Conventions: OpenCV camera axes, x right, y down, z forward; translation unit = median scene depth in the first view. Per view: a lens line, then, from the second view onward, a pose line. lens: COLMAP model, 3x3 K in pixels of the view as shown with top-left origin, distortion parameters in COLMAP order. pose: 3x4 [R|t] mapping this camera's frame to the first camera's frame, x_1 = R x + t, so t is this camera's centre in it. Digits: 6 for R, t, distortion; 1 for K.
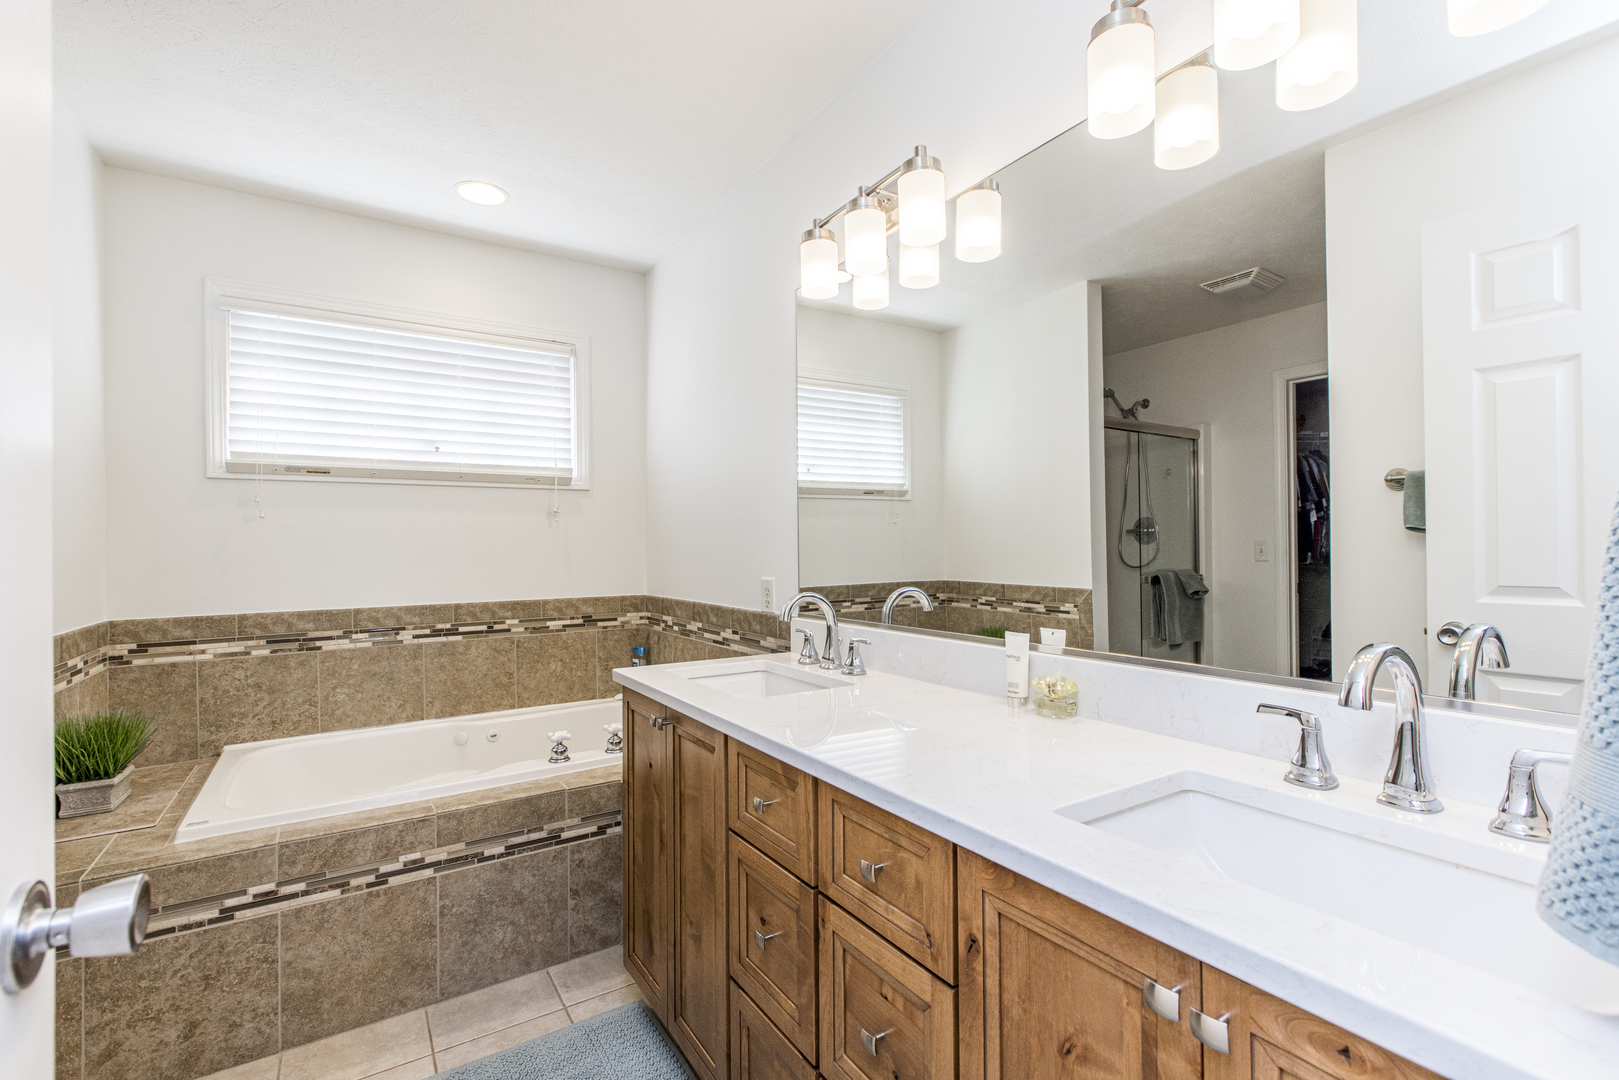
lens RADIAL K [[720.4, 0, 813.9], [0, 720.4, 546.1], [0, 0, 1]] dist [0.005886, -0.001927]
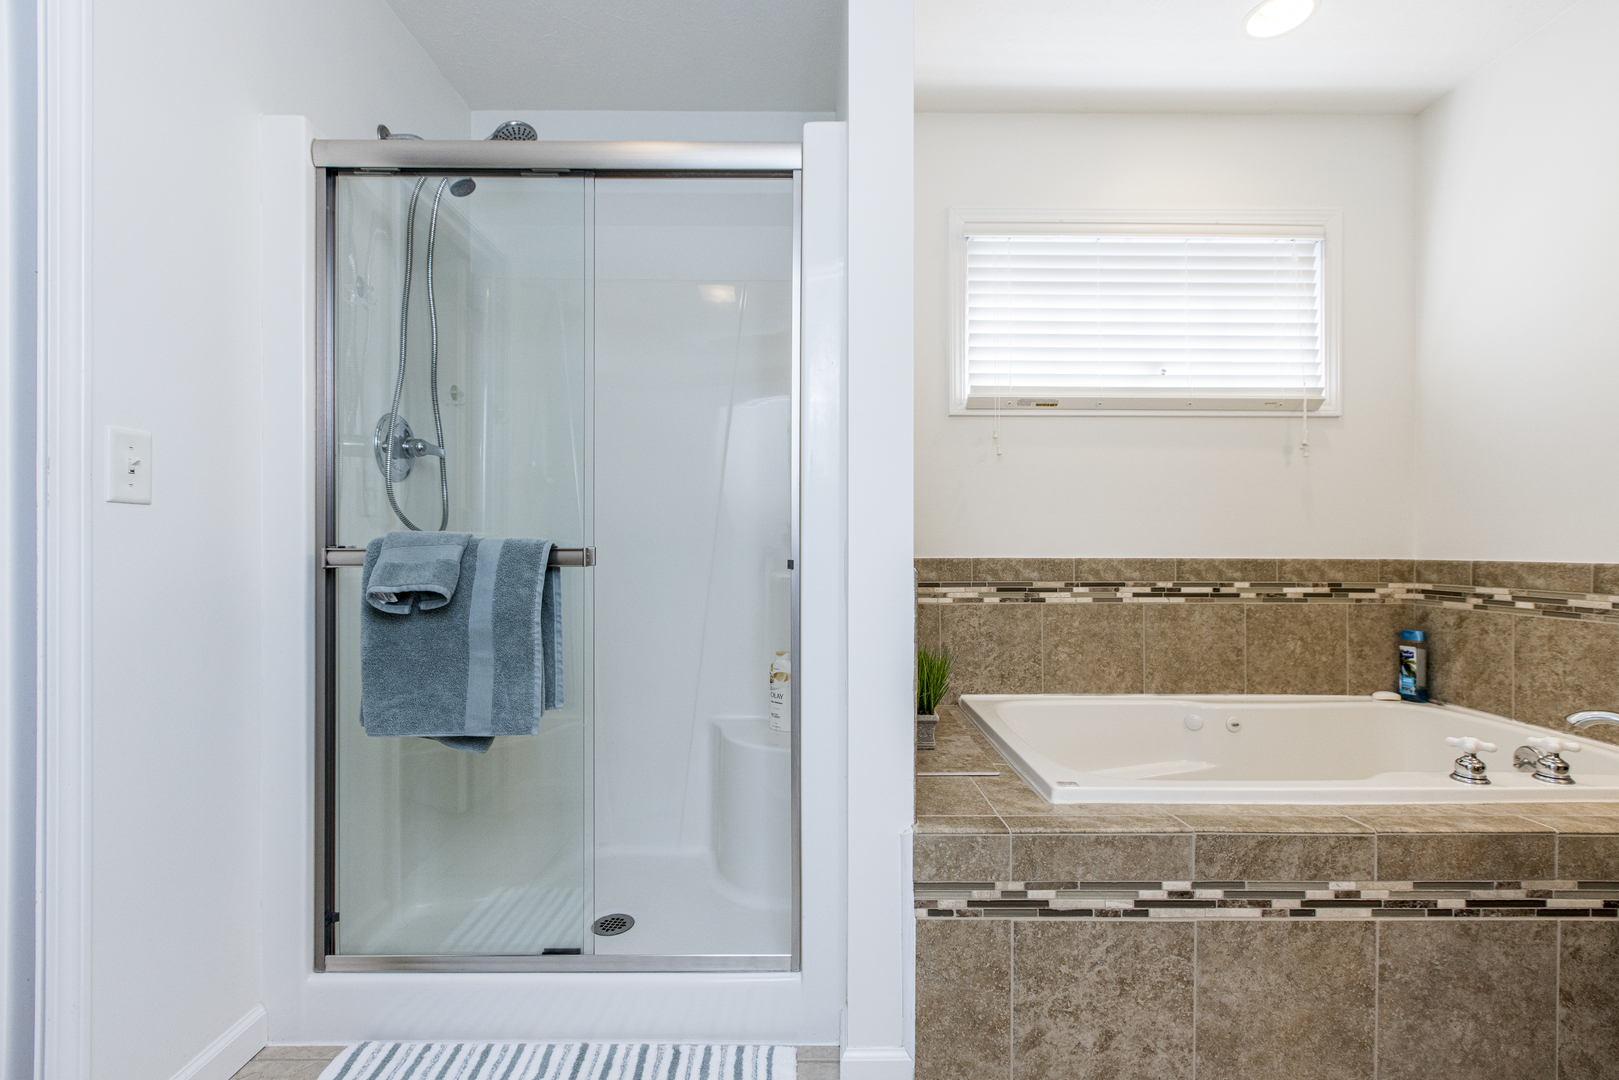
lens RADIAL K [[720.4, 0, 818.7], [0, 720.4, 543.6], [0, 0, 1]] dist [0.005886, -0.001927]
pose [[0.844952, 0.014327, -0.534649, -0.556184], [-0.011567, 0.999897, 0.008514, 0.083503], [0.534716, -0.001009, 0.845031, 0.109331]]
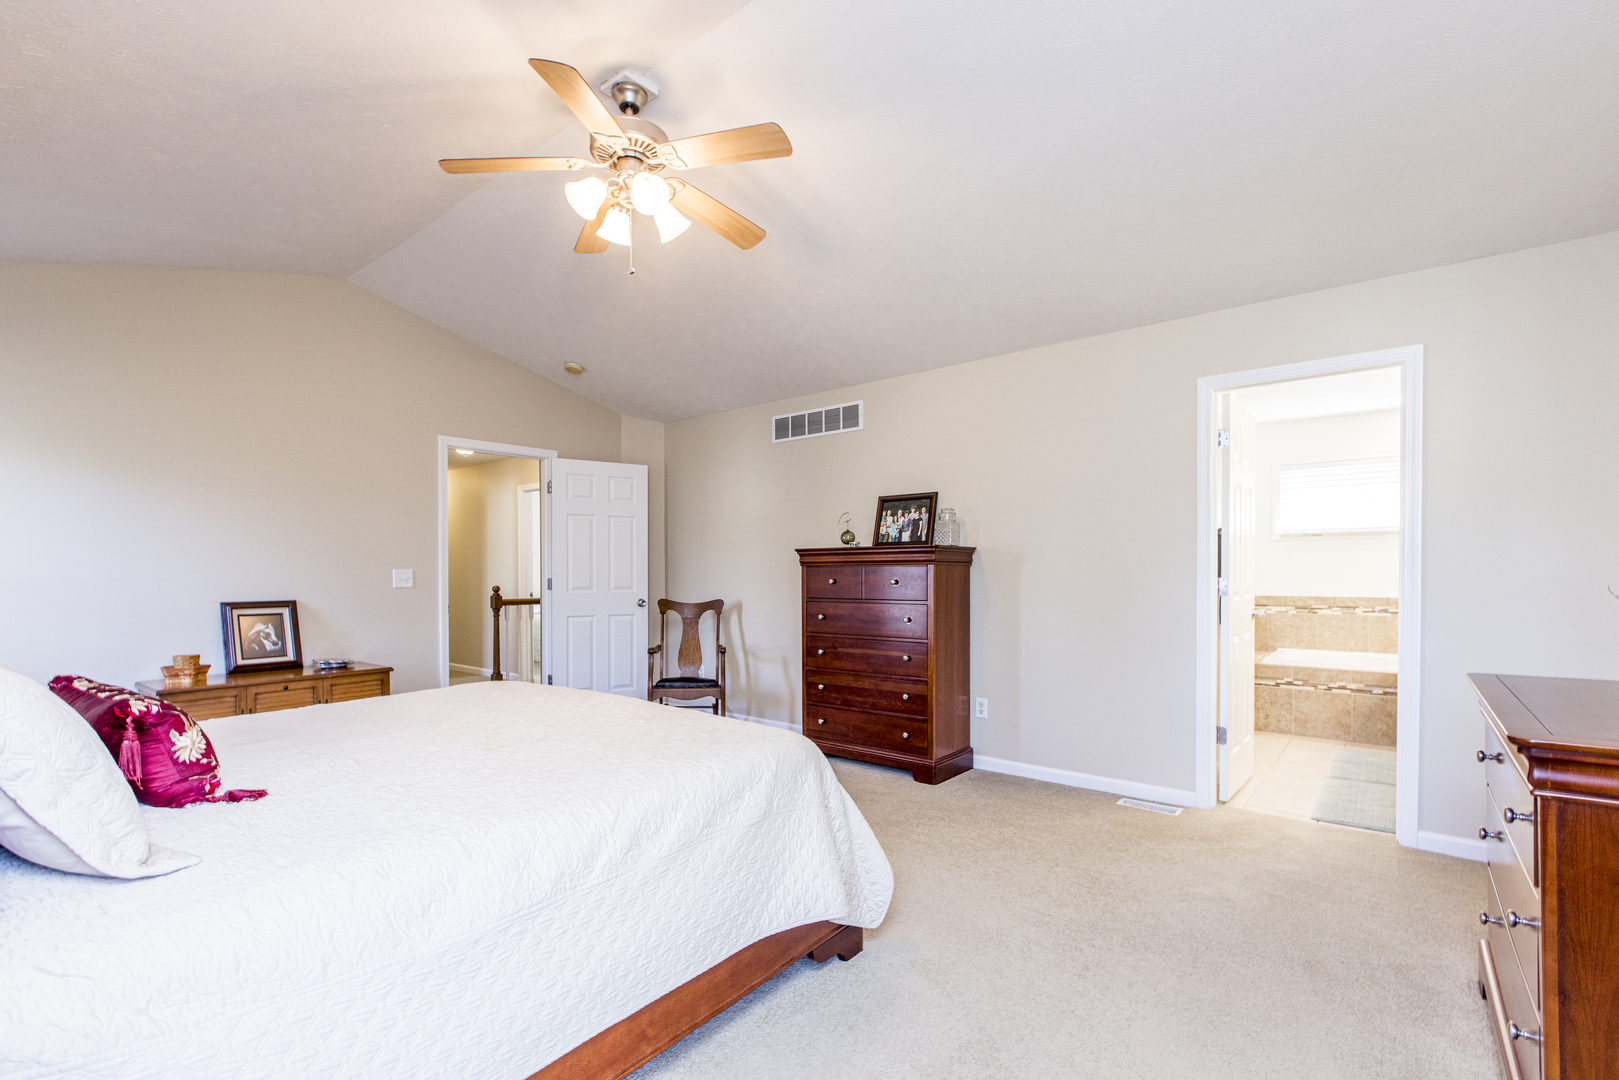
lens RADIAL K [[720.4, 0, 806.5], [0, 720.4, 574.3], [0, 0, 1]] dist [0.005886, -0.001927]
pose [[0.296251, 0.011936, -0.955036, 1.271142], [-0.000355, 0.999923, 0.012387, -0.008709], [0.955110, -0.003331, 0.296232, -1.522411]]
